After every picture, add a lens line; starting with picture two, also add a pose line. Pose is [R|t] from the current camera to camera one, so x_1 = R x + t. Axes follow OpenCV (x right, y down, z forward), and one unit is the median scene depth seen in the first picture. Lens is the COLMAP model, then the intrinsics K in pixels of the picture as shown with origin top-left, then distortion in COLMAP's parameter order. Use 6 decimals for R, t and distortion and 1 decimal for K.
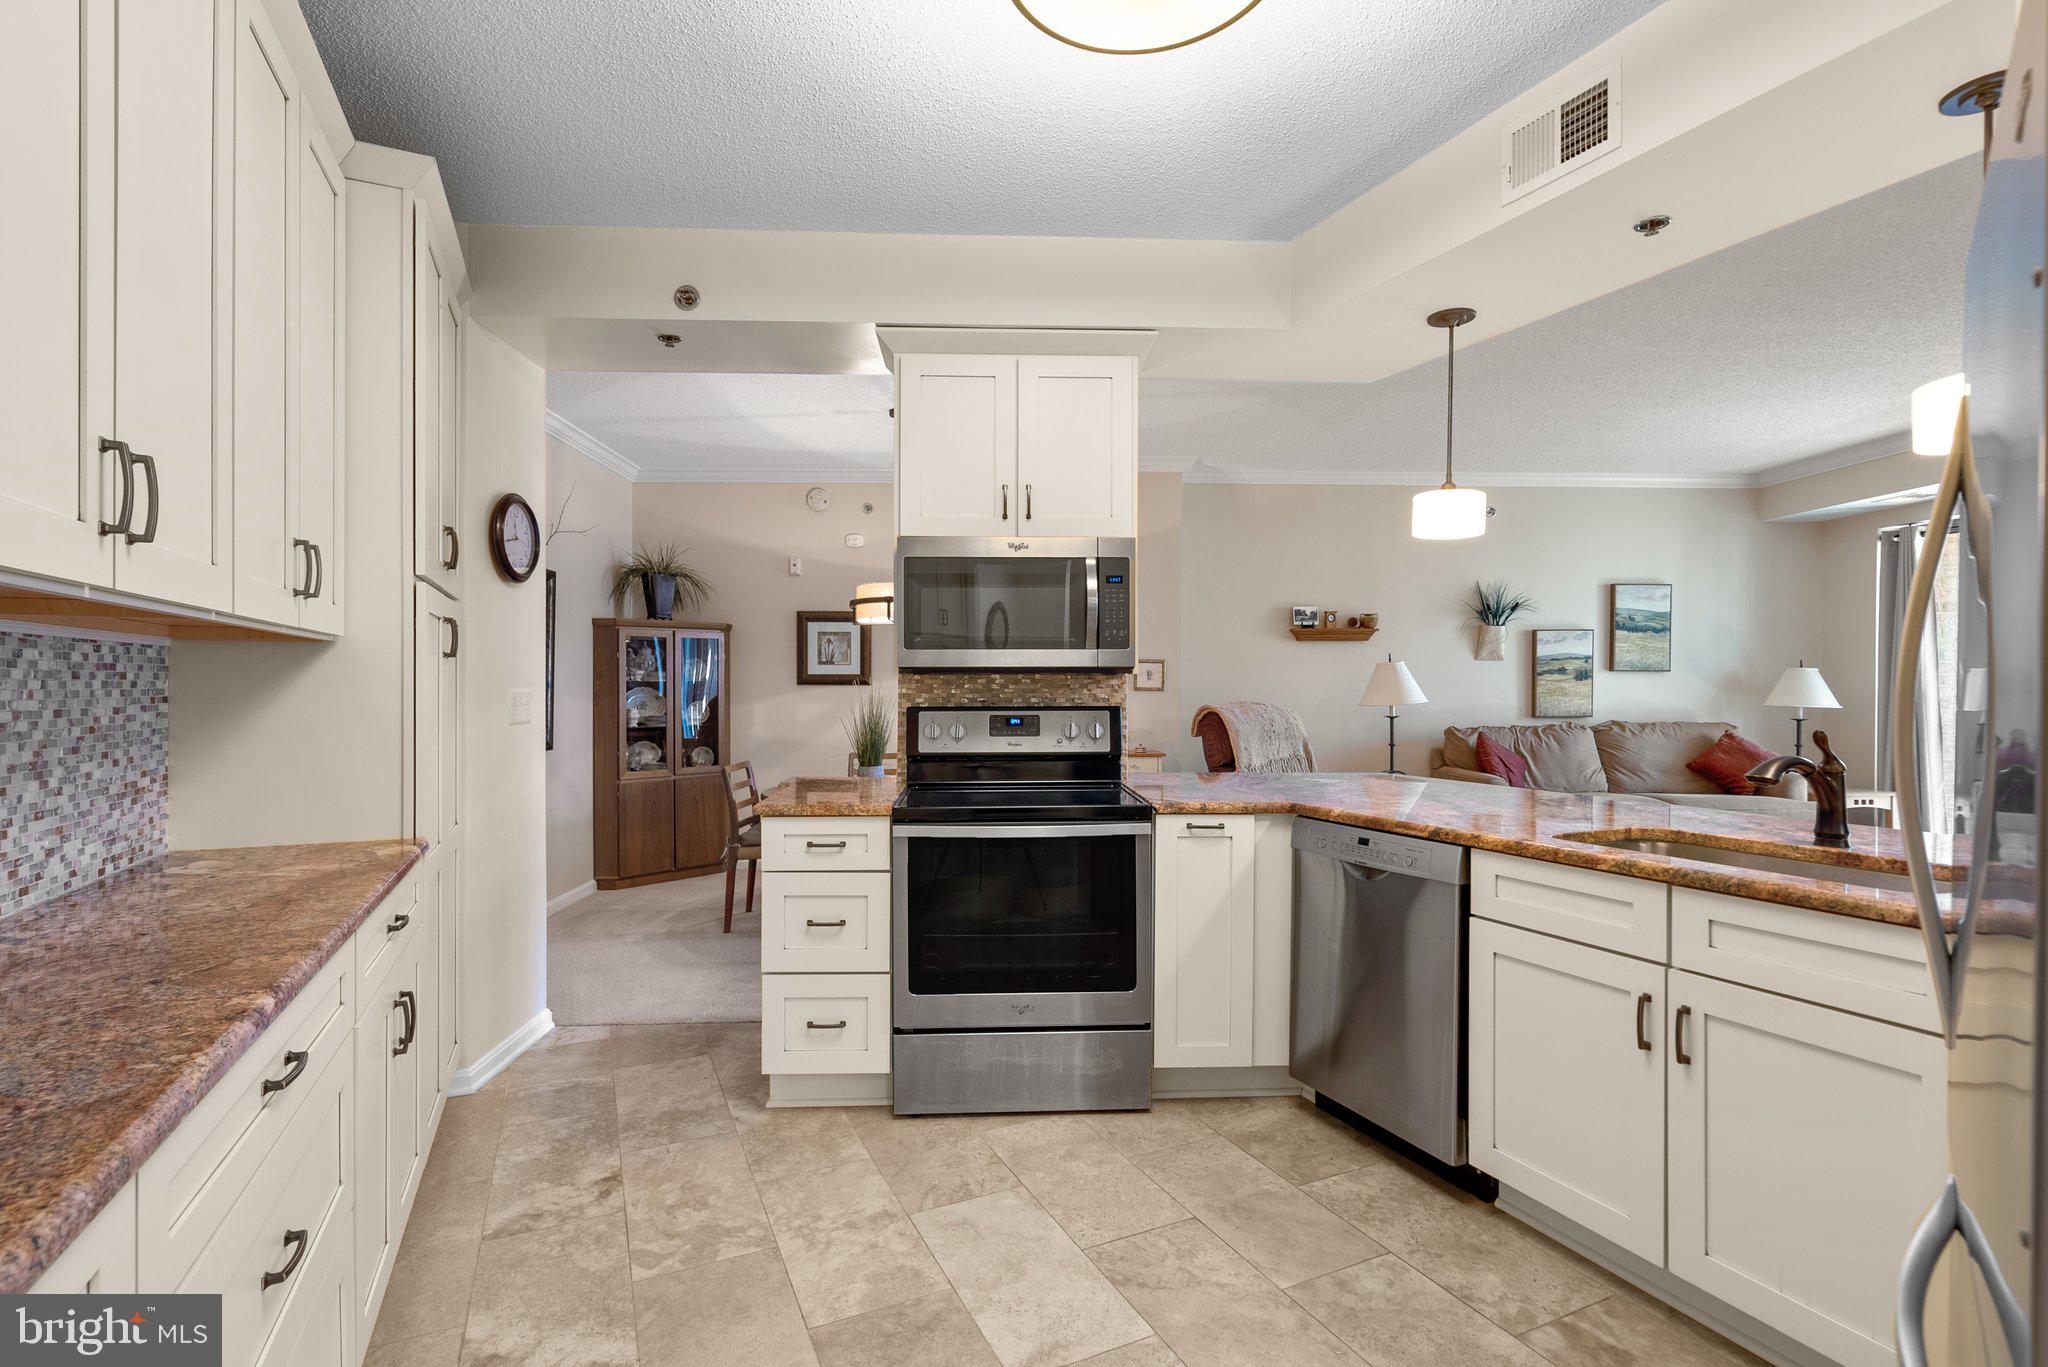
lens RADIAL K [[947.4, 0, 1013.8], [0, 947.4, 688.9], [0, 0, 1]] dist [-0.002233, 0.000886]
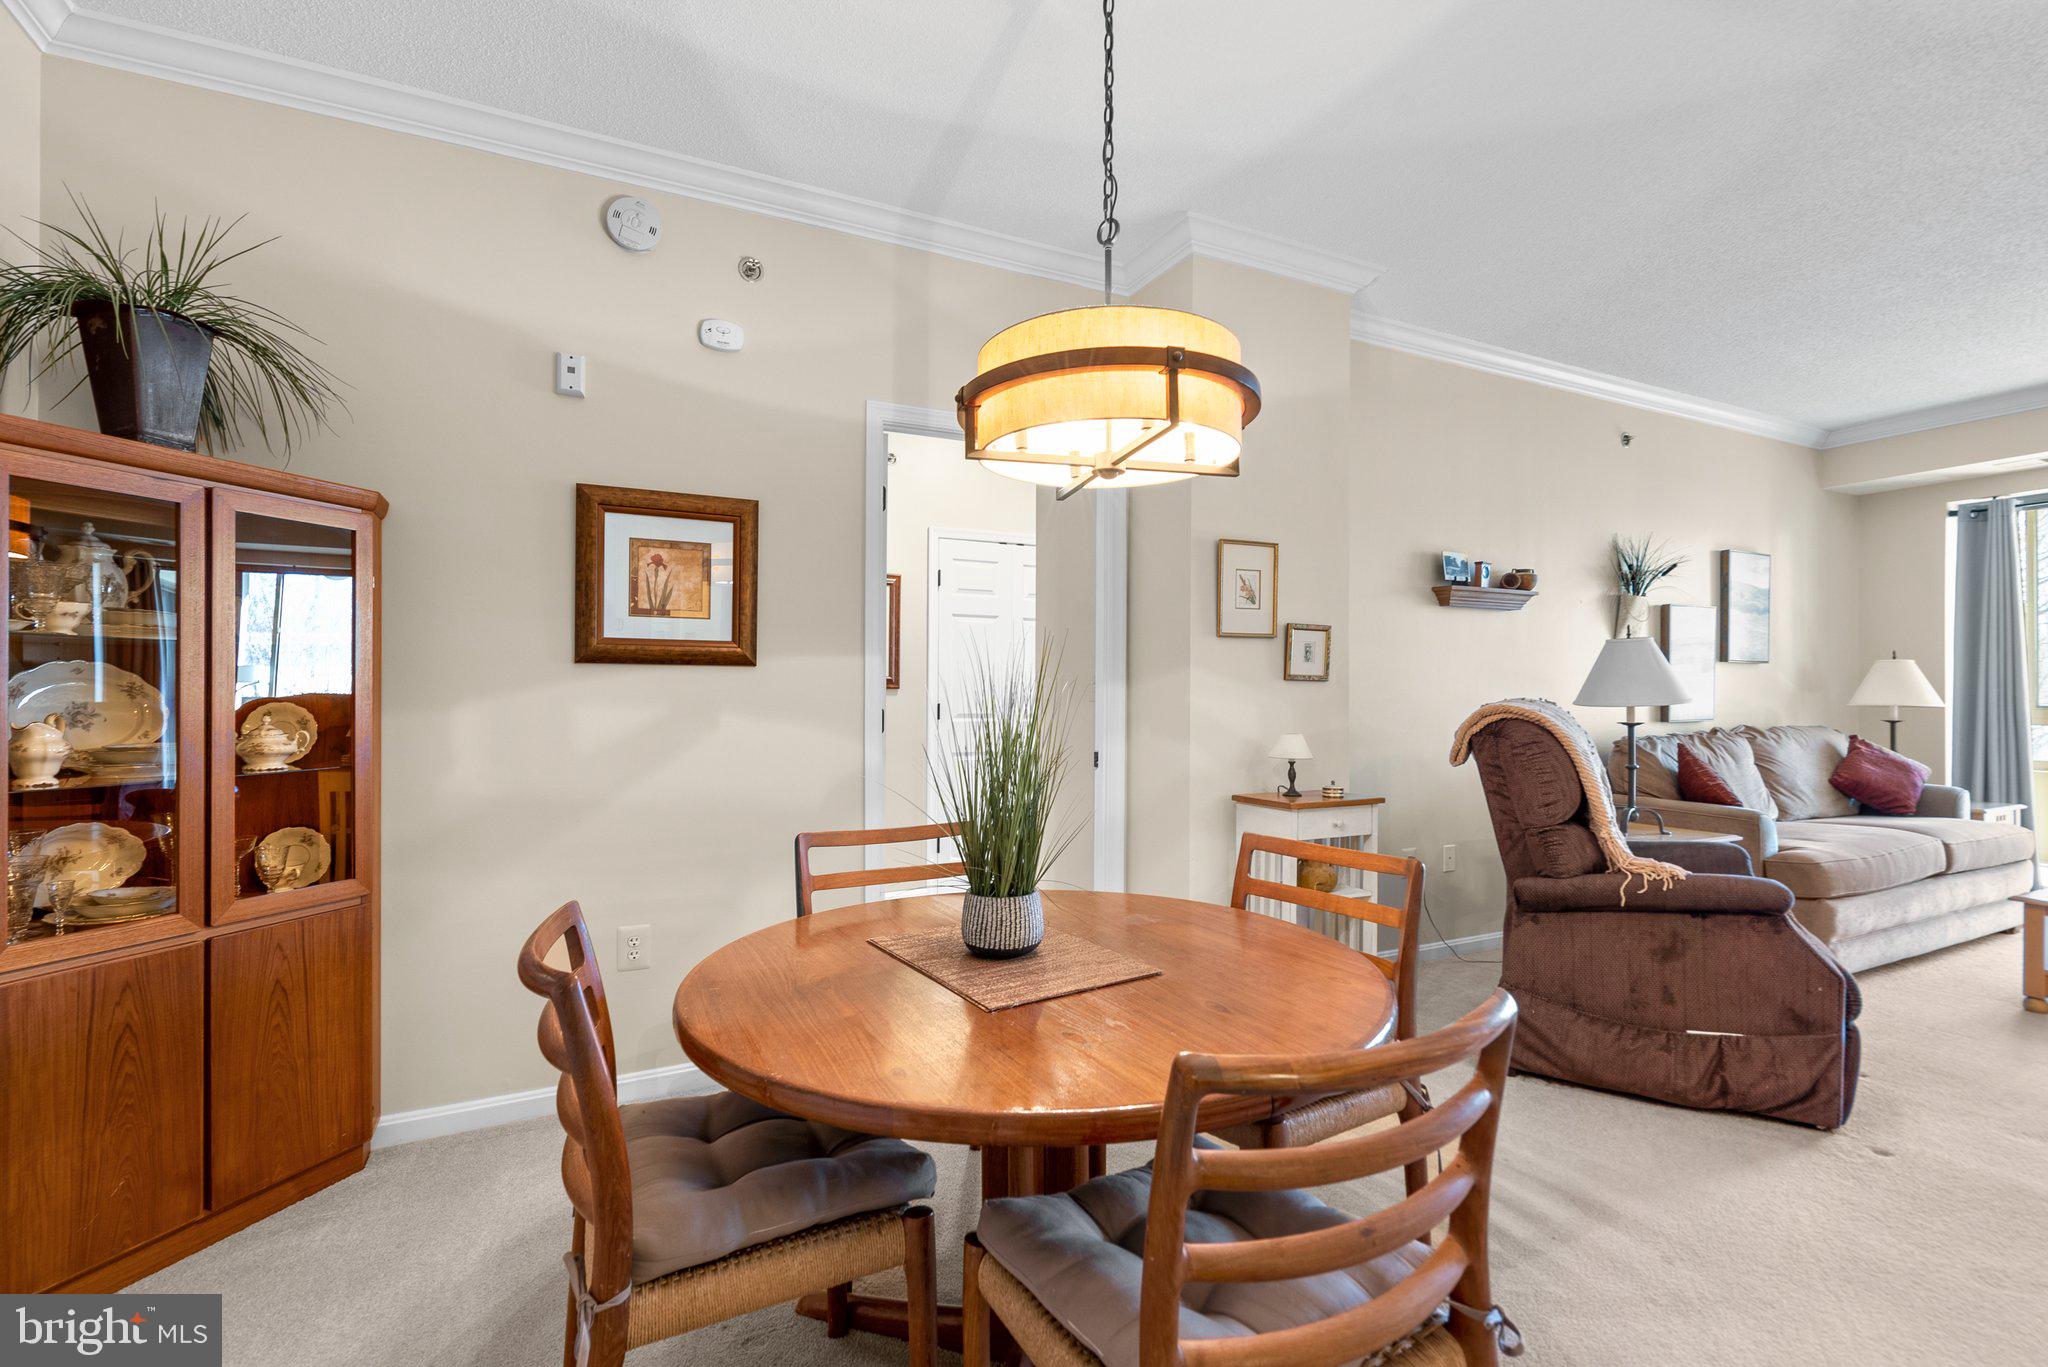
lens RADIAL K [[931.6, 0, 1015.5], [0, 931.6, 687.3], [0, 0, 1]] dist [0.000924, -0.000157]
pose [[0.910715, 0.004134, 0.413014, -0.225293], [-0.000533, 0.999961, -0.008834, 0.010004], [-0.413035, 0.007825, 0.910682, 0.561211]]
